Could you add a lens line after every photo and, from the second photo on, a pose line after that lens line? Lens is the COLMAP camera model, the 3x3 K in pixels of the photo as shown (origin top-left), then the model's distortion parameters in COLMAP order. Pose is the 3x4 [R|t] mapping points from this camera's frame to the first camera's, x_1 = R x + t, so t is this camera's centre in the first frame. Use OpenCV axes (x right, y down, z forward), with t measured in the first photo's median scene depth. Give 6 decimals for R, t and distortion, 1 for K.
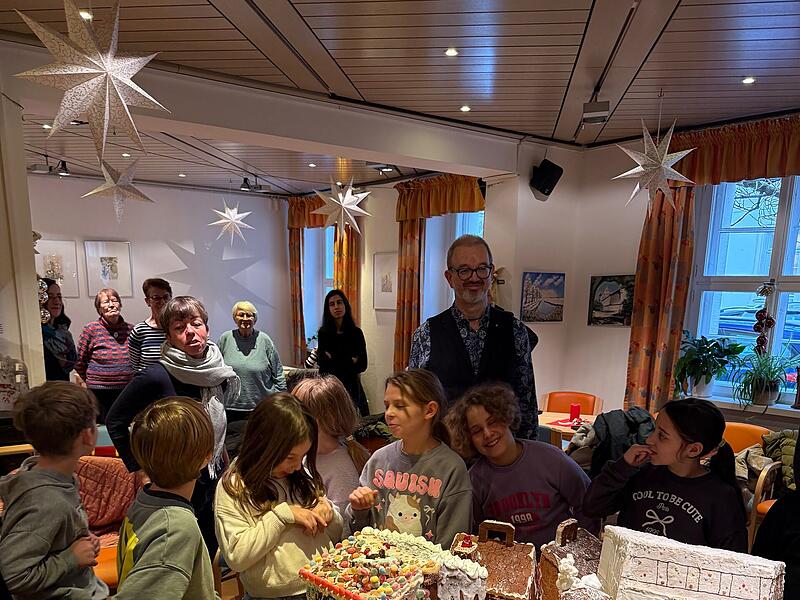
lens RADIAL K [[750.4, 0, 392.2], [0, 750.4, 483.6], [0, 0, 1]] dist [0.152568, -0.296541]
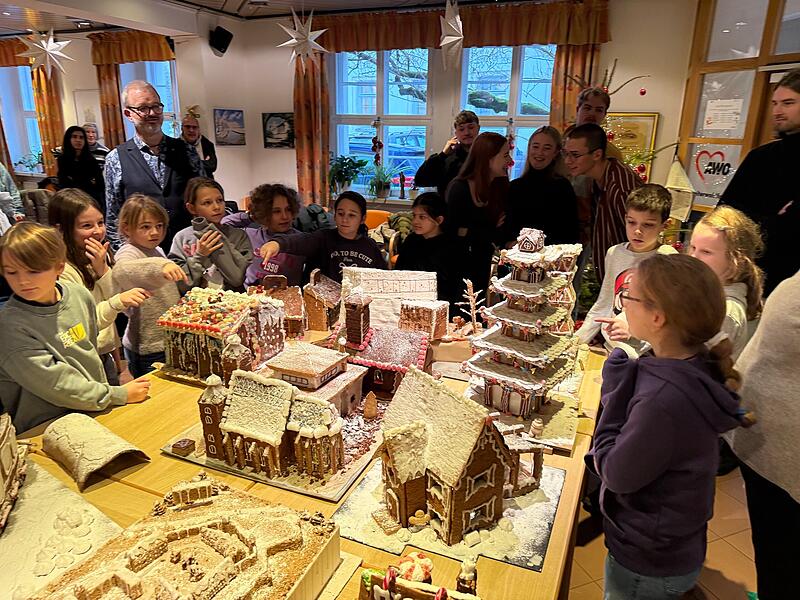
lens RADIAL K [[566.0, 0, 396.3], [0, 566.0, 295.7], [0, 0, 1]] dist [0.117038, -0.182787]
pose [[0.872018, -0.141525, 0.468568, -0.075265], [0.119183, 0.989868, 0.077175, 0.011605], [-0.474743, -0.011452, 0.880050, -0.063799]]
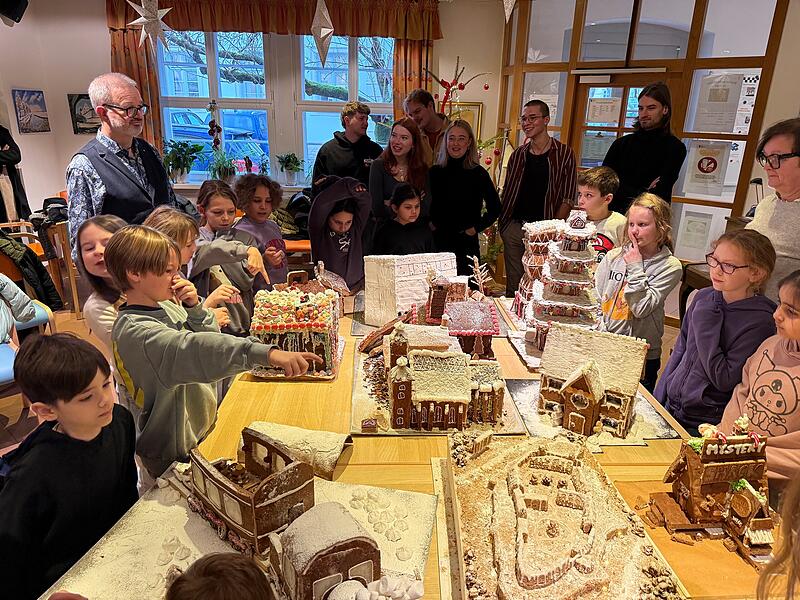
lens RADIAL K [[561.2, 0, 405.3], [0, 561.2, 302.2], [0, 0, 1]] dist [0.138071, -0.226930]
pose [[0.566968, -0.269580, 0.778379, -0.261733], [0.187622, 0.962358, 0.196635, -0.030561], [-0.802088, 0.034556, 0.596205, 0.027808]]
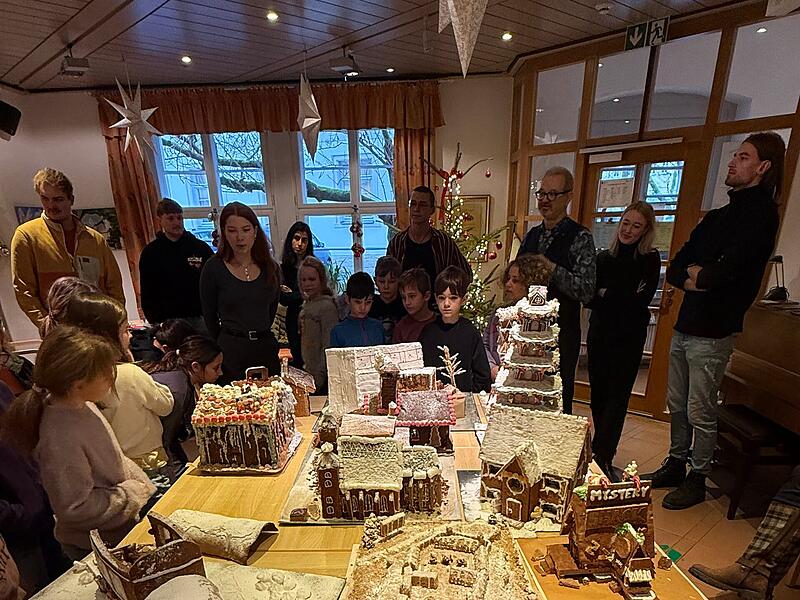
lens RADIAL K [[560.2, 0, 399.0], [0, 560.2, 482.9], [0, 0, 1]] dist [0.002657, -0.001798]
pose [[0.624302, -0.361150, 0.692689, -0.215866], [0.226326, 0.932307, 0.282099, 0.004728], [-0.747679, -0.019341, 0.663779, -0.007646]]
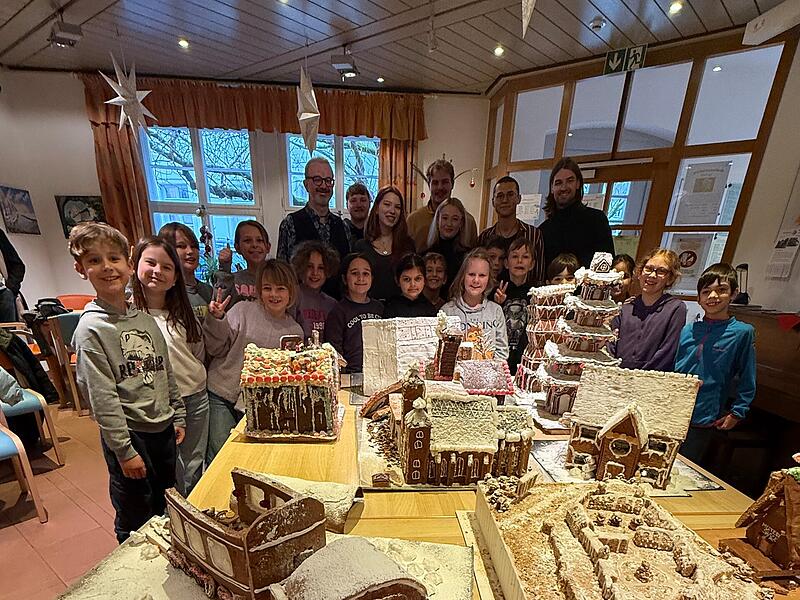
lens RADIAL K [[480.5, 0, 399.7], [0, 480.5, 484.3], [0, 0, 1]] dist [-0.000856, 0.000609]
pose [[0.538622, -0.368332, 0.757772, -0.218907], [0.189303, 0.929291, 0.317147, 0.023686], [-0.821006, -0.027374, 0.570263, 0.093901]]
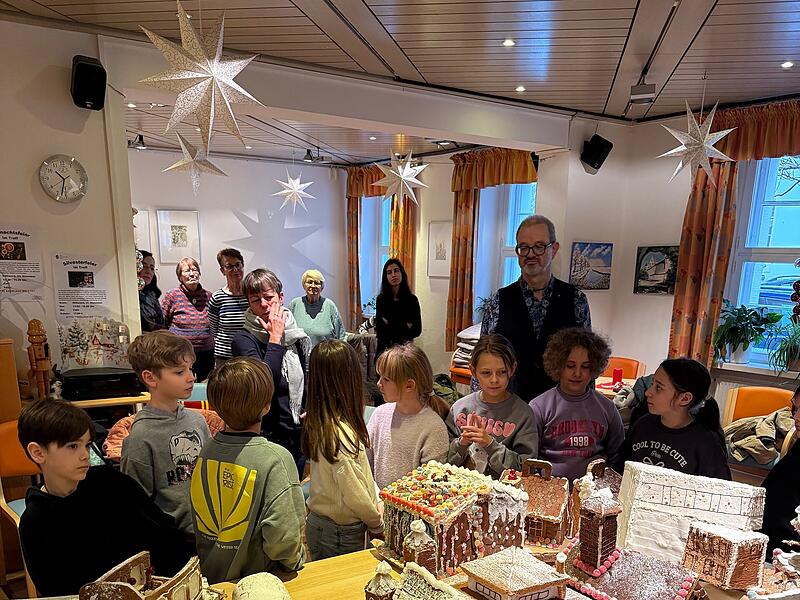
lens RADIAL K [[752.7, 0, 403.7], [0, 752.7, 482.2], [0, 0, 1]] dist [0.117034, -0.196484]
pose [[0.998817, 0.017971, -0.045191, -0.007977], [-0.016090, 0.999003, 0.041636, 0.014602], [0.045894, -0.040860, 0.998110, -0.084938]]
